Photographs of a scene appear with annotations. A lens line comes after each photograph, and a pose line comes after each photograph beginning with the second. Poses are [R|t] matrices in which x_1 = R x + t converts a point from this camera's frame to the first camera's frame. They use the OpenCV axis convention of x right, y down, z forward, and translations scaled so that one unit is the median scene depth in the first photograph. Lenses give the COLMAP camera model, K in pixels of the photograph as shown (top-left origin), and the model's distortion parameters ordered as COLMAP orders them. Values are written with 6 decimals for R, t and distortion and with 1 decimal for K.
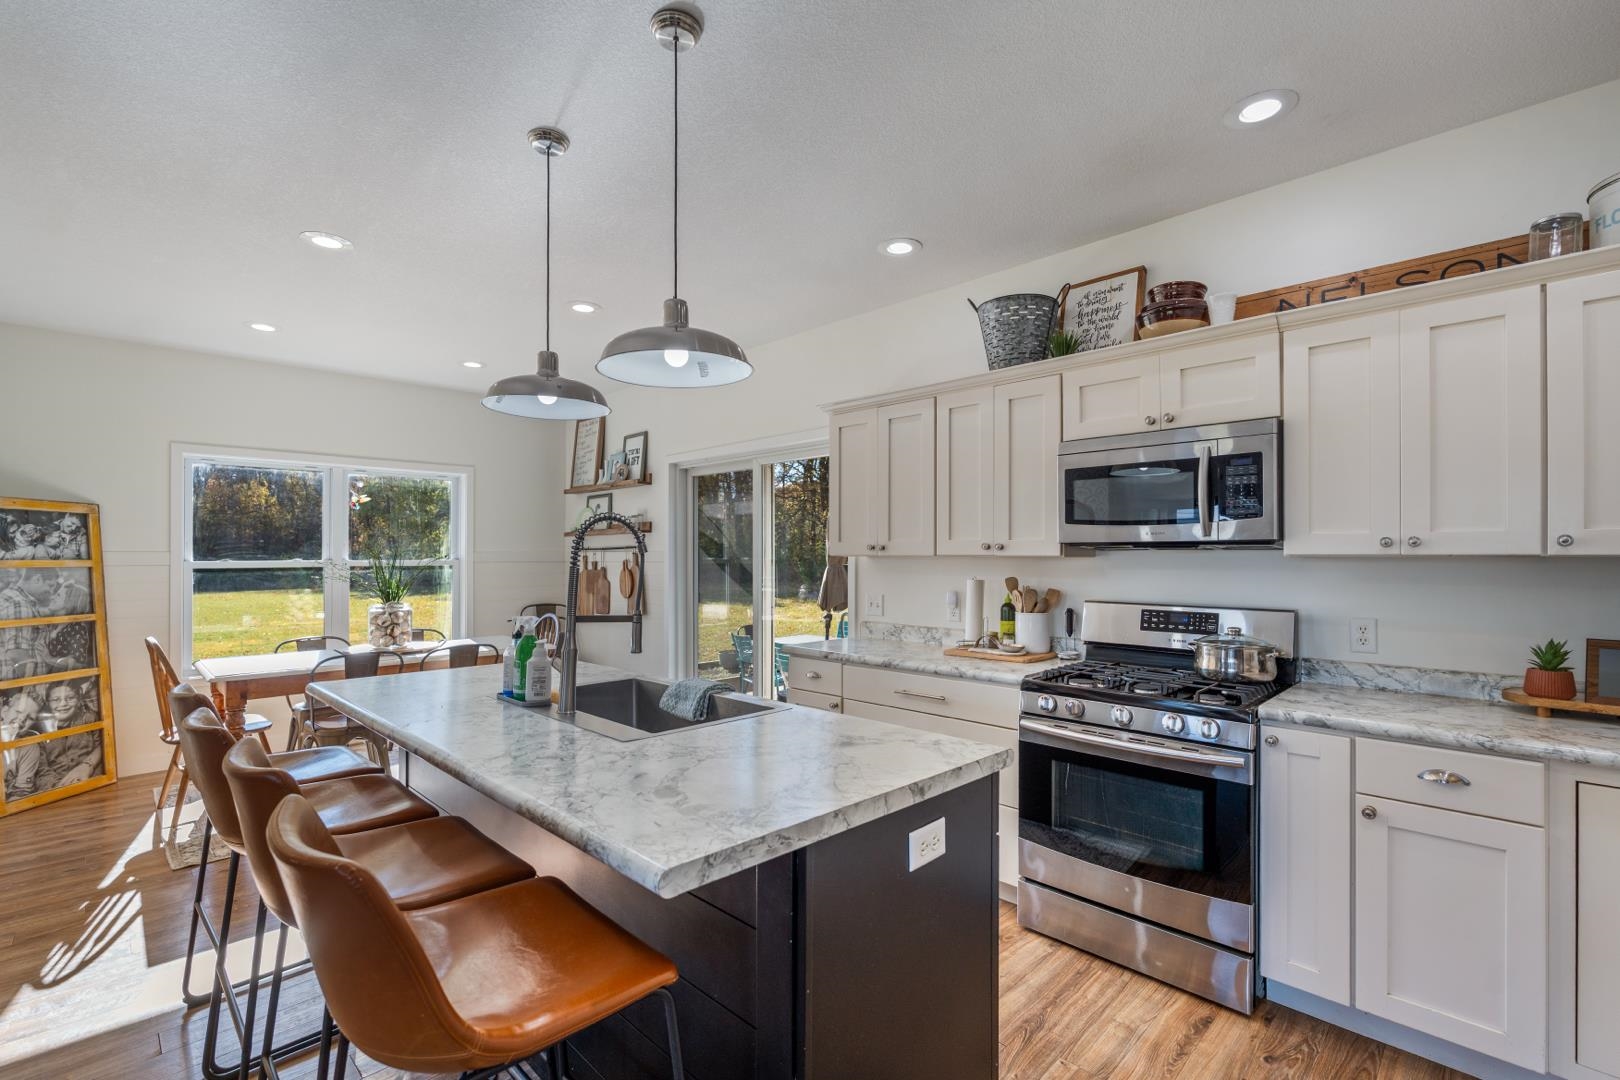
lens RADIAL K [[716.5, 0, 807.9], [0, 716.5, 545.7], [0, 0, 1]] dist [-0.000893, 0.000148]
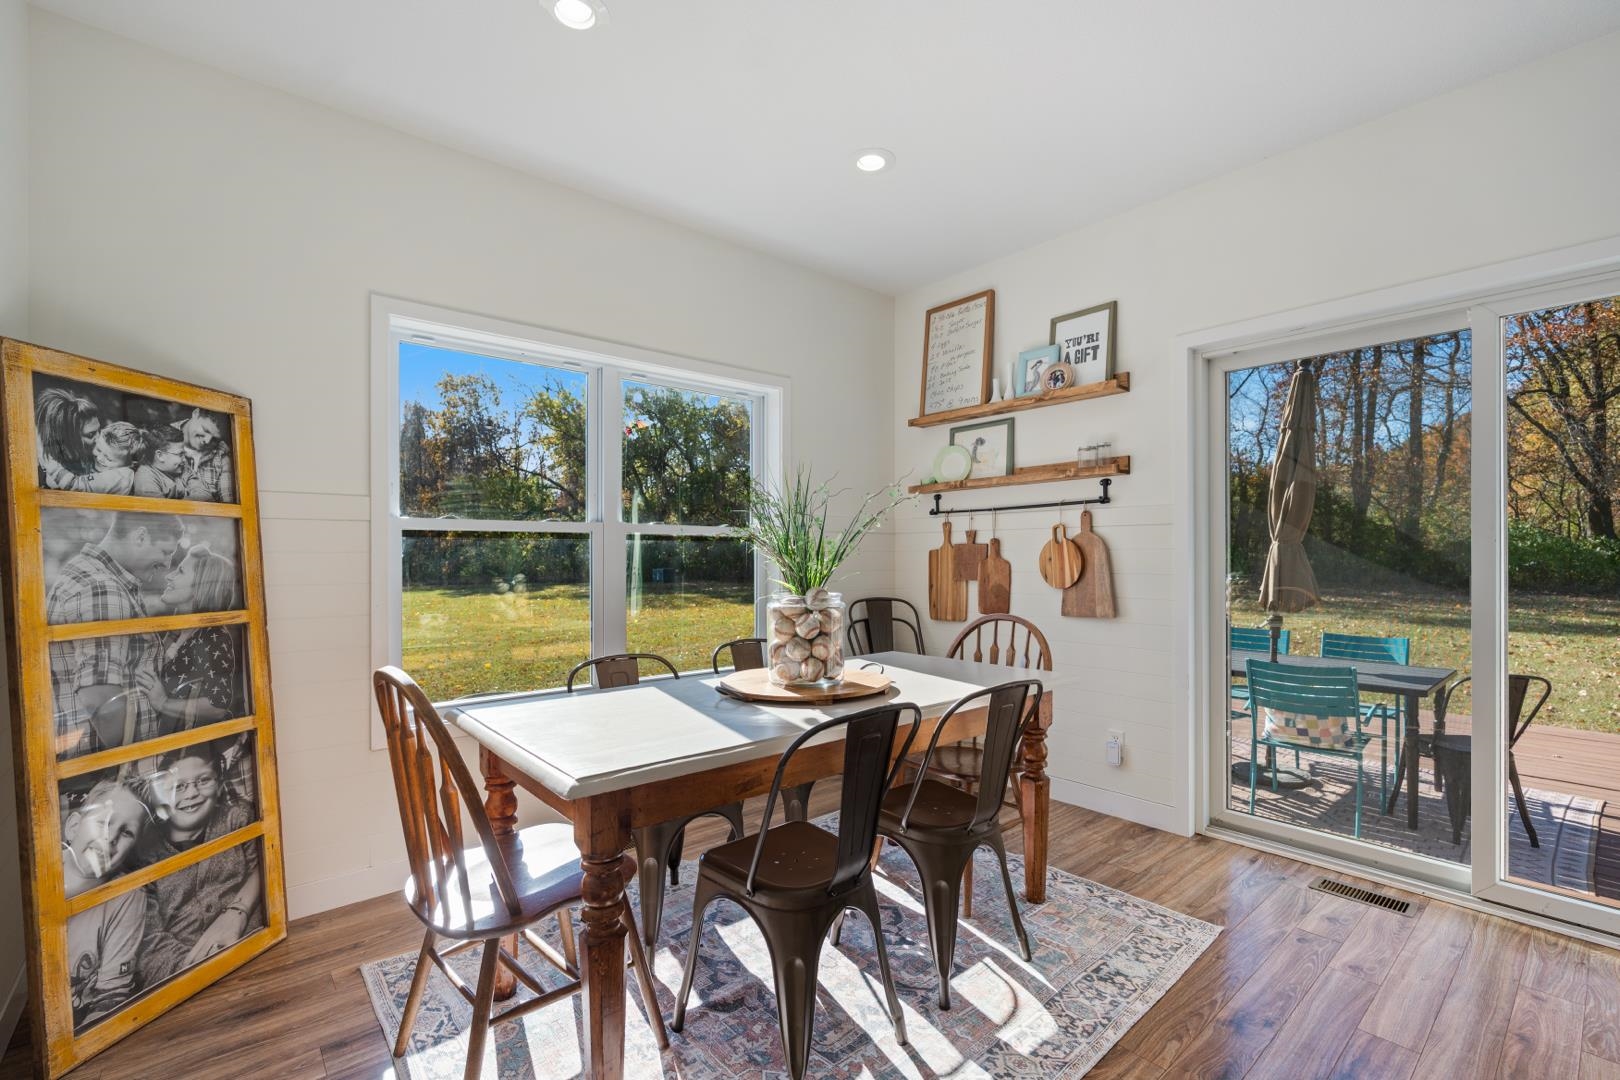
lens RADIAL K [[716.5, 0, 813.3], [0, 716.5, 547.8], [0, 0, 1]] dist [-0.000893, 0.000148]
pose [[0.997128, -0.000611, -0.075728, -0.564003], [0.000969, 0.999989, 0.004689, 0.049551], [0.075725, -0.004749, 0.997117, 0.531078]]
